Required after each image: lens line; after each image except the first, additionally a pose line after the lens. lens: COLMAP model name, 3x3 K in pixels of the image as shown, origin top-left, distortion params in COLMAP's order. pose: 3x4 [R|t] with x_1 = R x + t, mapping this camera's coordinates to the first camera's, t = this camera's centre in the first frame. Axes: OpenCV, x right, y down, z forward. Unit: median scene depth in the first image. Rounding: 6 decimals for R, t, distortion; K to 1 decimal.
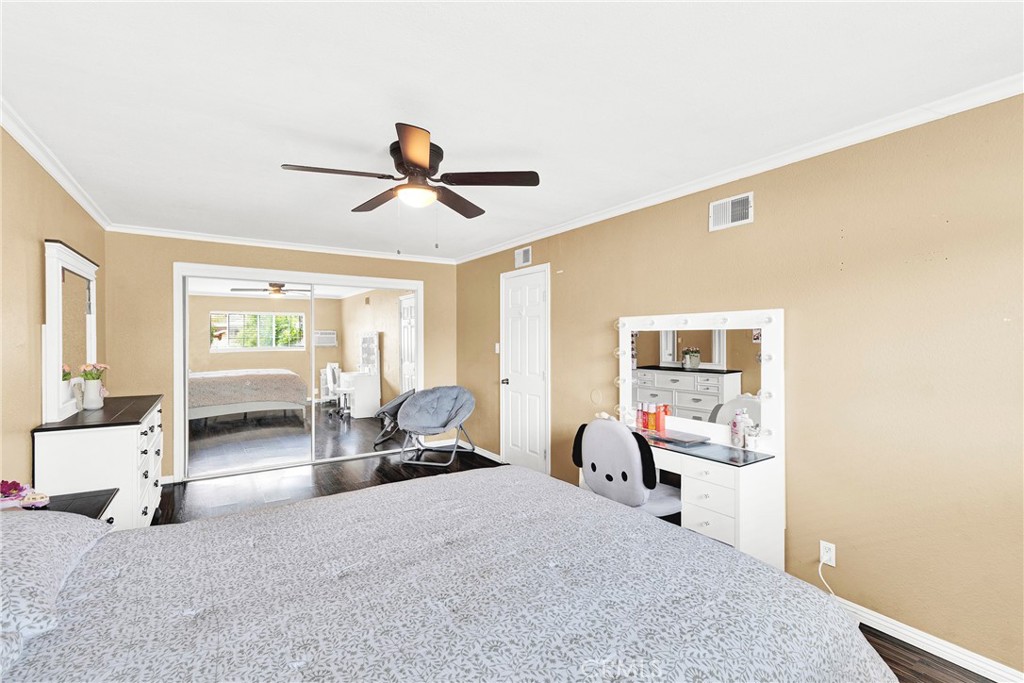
lens RADIAL K [[457.9, 0, 518.0], [0, 457.9, 341.5], [0, 0, 1]] dist [-0.000975, -0.000094]
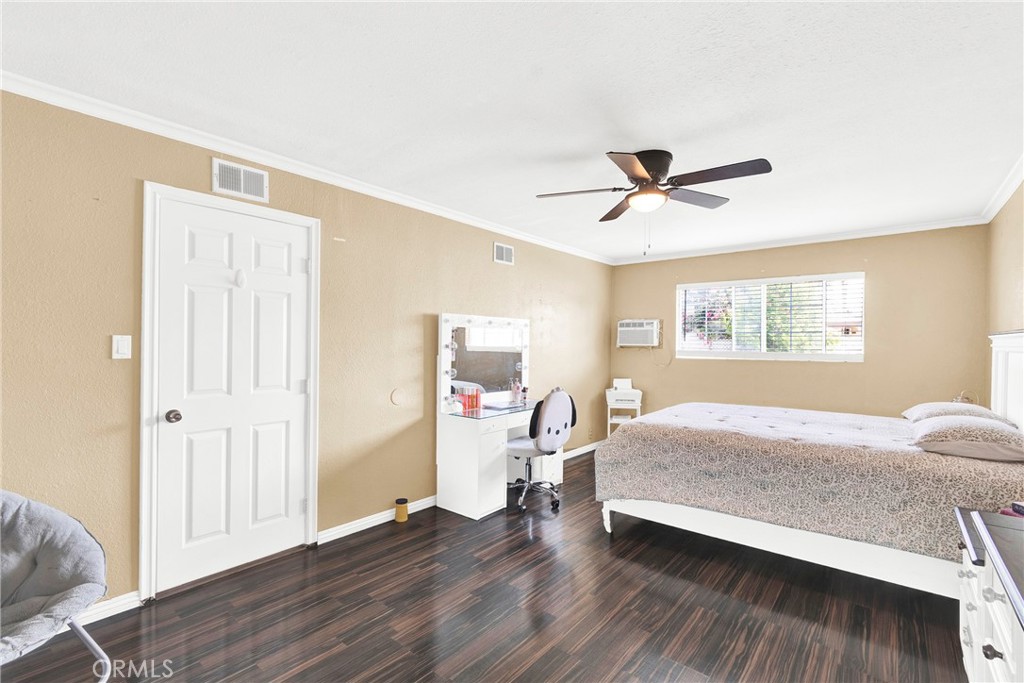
lens RADIAL K [[457.9, 0, 518.0], [0, 457.9, 341.5], [0, 0, 1]] dist [-0.000975, -0.000094]
pose [[-0.295412, -0.002392, 0.955367, -0.685437], [-0.006112, 0.999981, 0.000614, 0.008504], [-0.955350, -0.005658, -0.295421, 0.934886]]
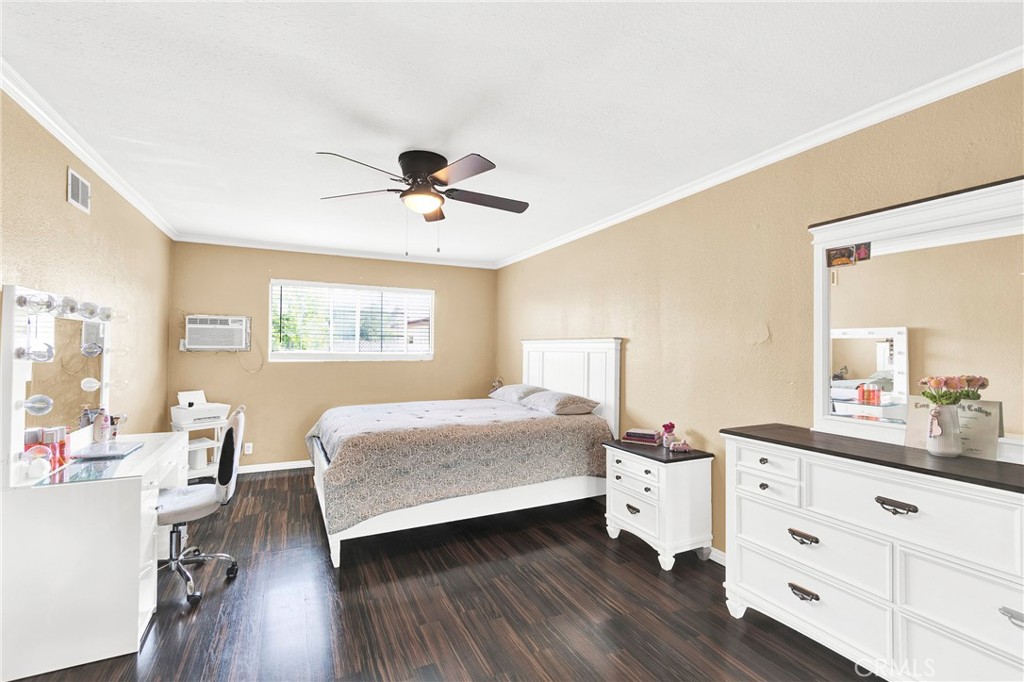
lens RADIAL K [[457.9, 0, 518.0], [0, 457.9, 341.0], [0, 0, 1]] dist [-0.000975, -0.000094]
pose [[-0.991981, -0.008895, 0.126073, -0.338438], [-0.010541, 0.999868, -0.012395, 0.008889], [-0.125946, -0.013624, -0.991944, 1.179946]]
